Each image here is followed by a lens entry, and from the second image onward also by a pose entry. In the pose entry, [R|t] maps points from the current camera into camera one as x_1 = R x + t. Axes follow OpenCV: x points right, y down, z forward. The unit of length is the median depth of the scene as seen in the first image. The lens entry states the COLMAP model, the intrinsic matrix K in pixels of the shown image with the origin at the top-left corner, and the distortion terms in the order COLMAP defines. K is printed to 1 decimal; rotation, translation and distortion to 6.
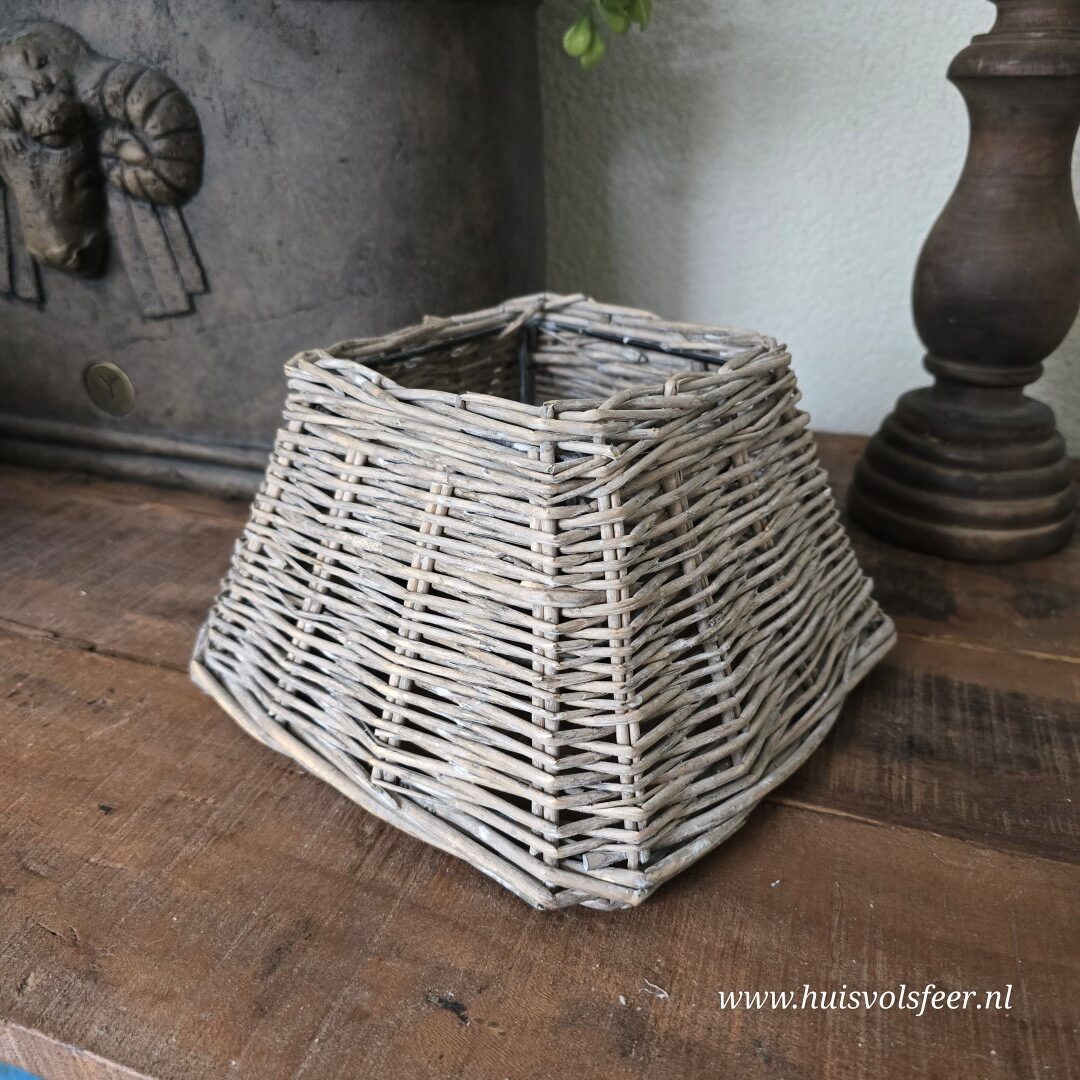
lens RADIAL K [[1043.3, 0, 548.8], [0, 1043.3, 545.7], [0, 0, 1]] dist [0.015515, -0.028057]
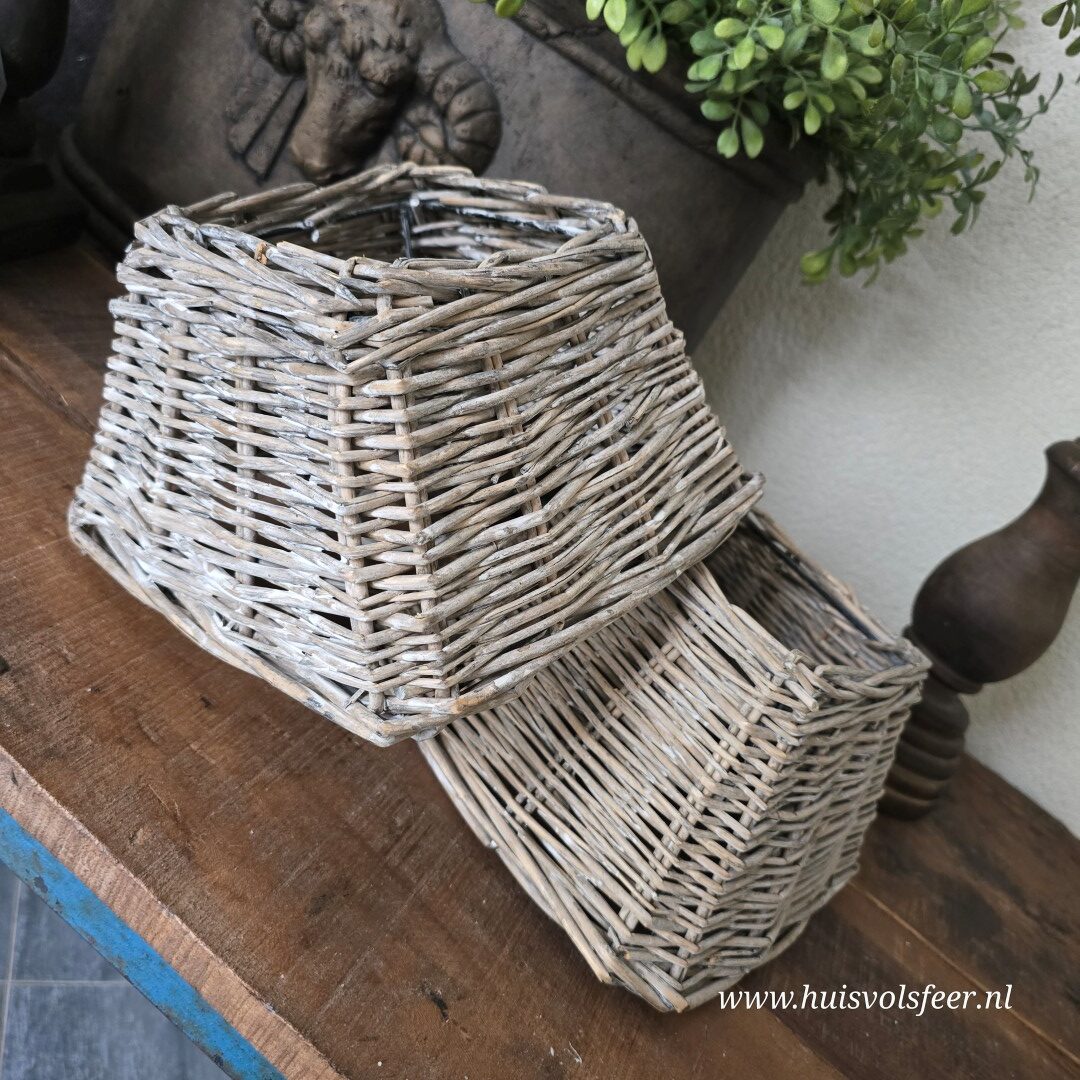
lens RADIAL K [[1052.5, 0, 540.0], [0, 1052.5, 540.0], [0, 0, 1]] dist [0.023458, -0.039663]
pose [[0.855923, 0.490640, 0.163307, -0.382911], [-0.498439, 0.866888, 0.007932, -0.102215], [-0.137677, -0.088188, 0.986543, -0.204455]]
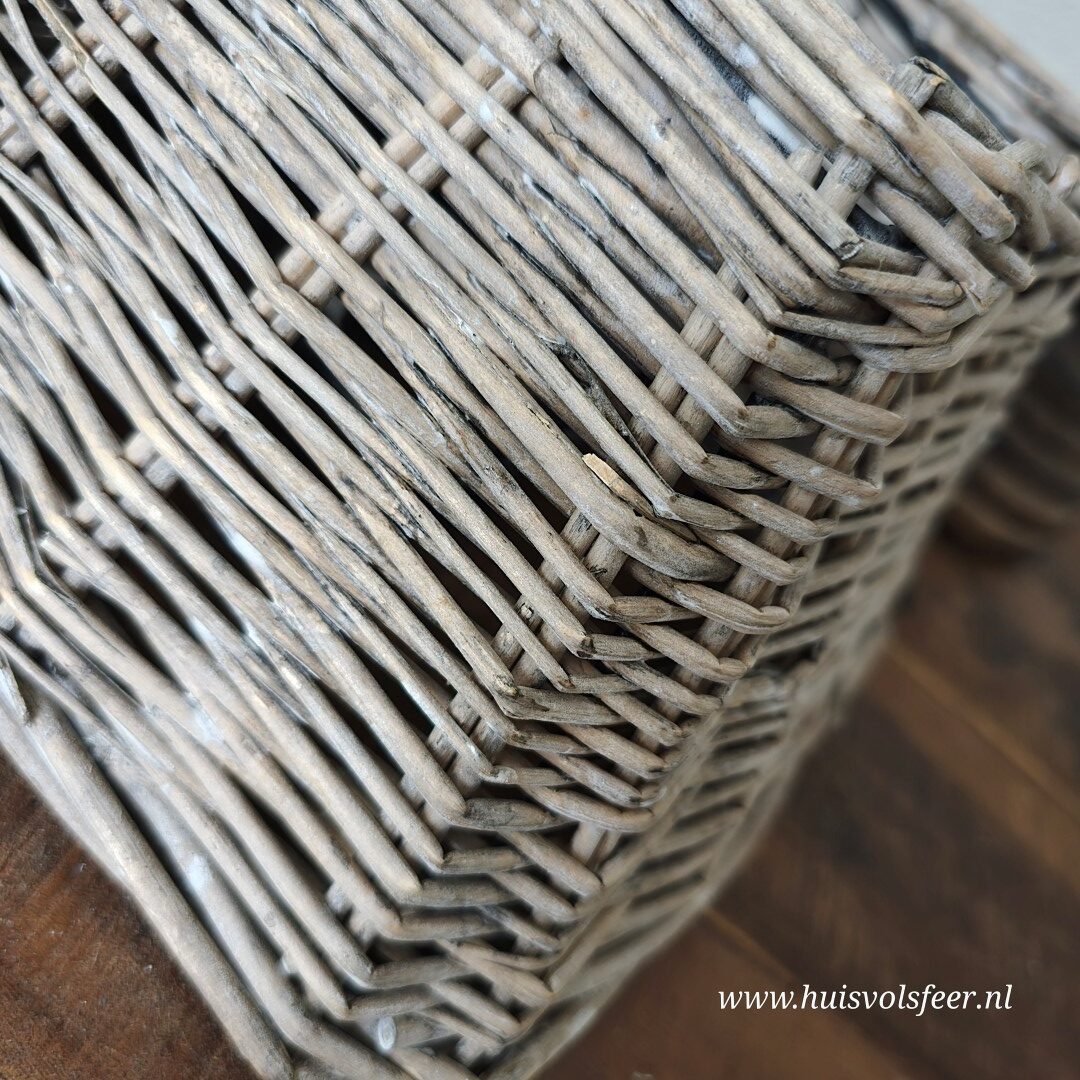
lens RADIAL K [[1019.2, 0, 540.0], [0, 1019.2, 540.0], [0, 0, 1]] dist [-0.059678, -0.009465]
pose [[0.820756, 0.418191, 0.389199, -0.148440], [-0.533029, 0.805682, 0.258371, -0.021885], [-0.205522, -0.419514, 0.884177, 0.578689]]
